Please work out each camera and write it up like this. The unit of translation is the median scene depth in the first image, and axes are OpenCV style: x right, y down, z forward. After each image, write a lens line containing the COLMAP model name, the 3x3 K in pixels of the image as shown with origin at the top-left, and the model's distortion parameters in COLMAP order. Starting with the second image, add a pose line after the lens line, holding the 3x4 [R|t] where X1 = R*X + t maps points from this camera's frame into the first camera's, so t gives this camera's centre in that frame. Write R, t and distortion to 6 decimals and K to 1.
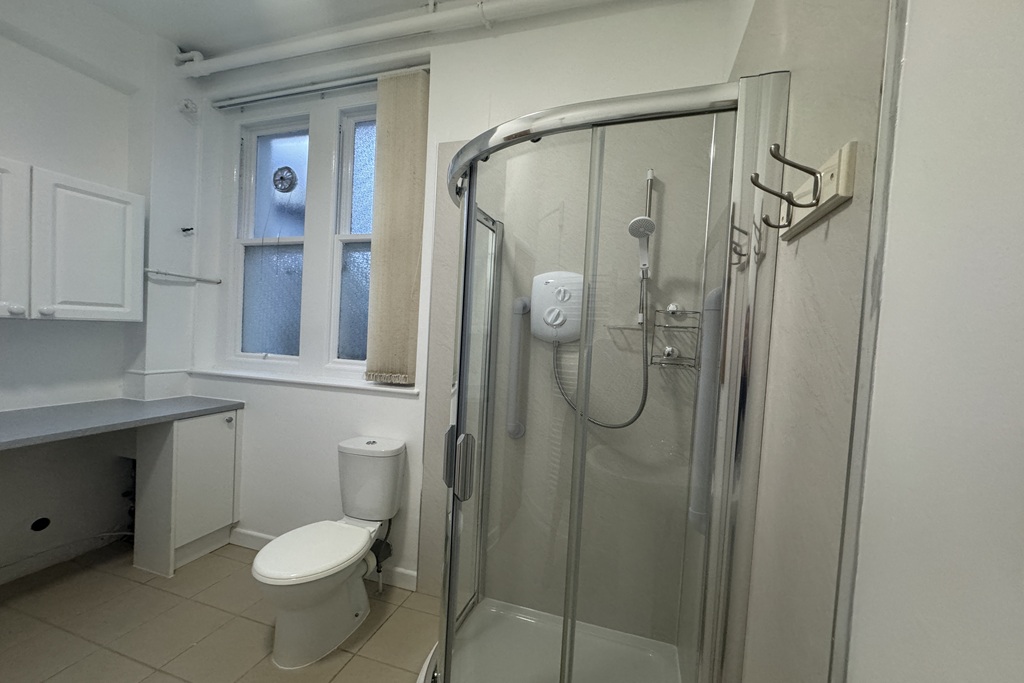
lens RADIAL K [[404.8, 0, 515.9], [0, 404.8, 339.6], [0, 0, 1]] dist [-0.002287, -0.000105]
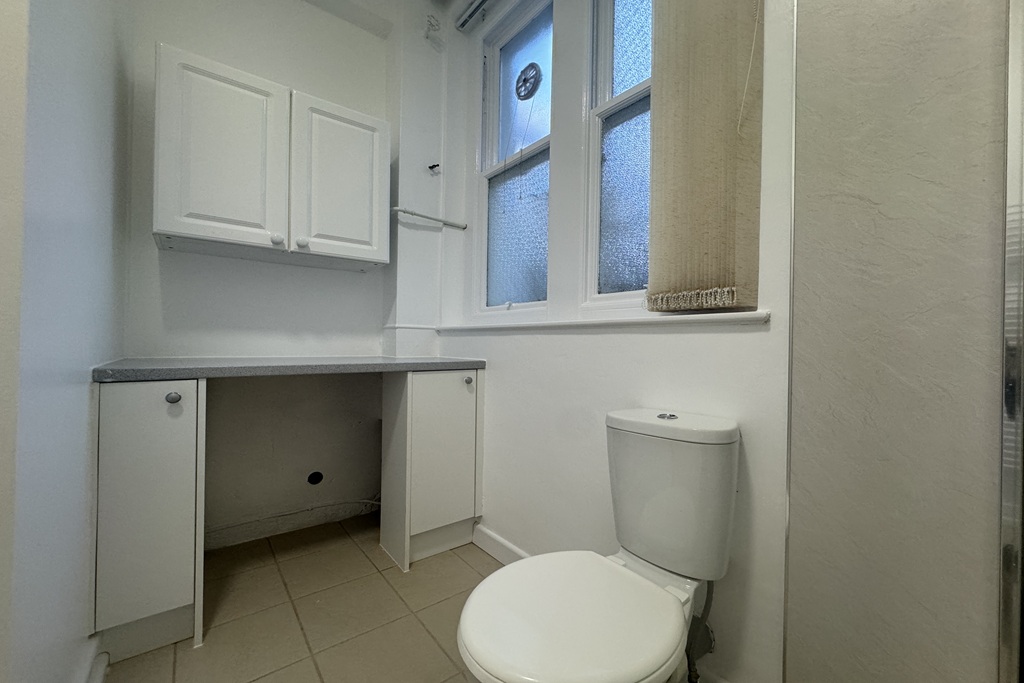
lens RADIAL K [[404.8, 0, 513.6], [0, 404.8, 340.5], [0, 0, 1]] dist [-0.002287, -0.000105]
pose [[0.826687, -0.035018, -0.561571, -0.199884], [0.012392, 0.998952, -0.044050, 0.157592], [0.562525, 0.029456, 0.826255, 0.406705]]
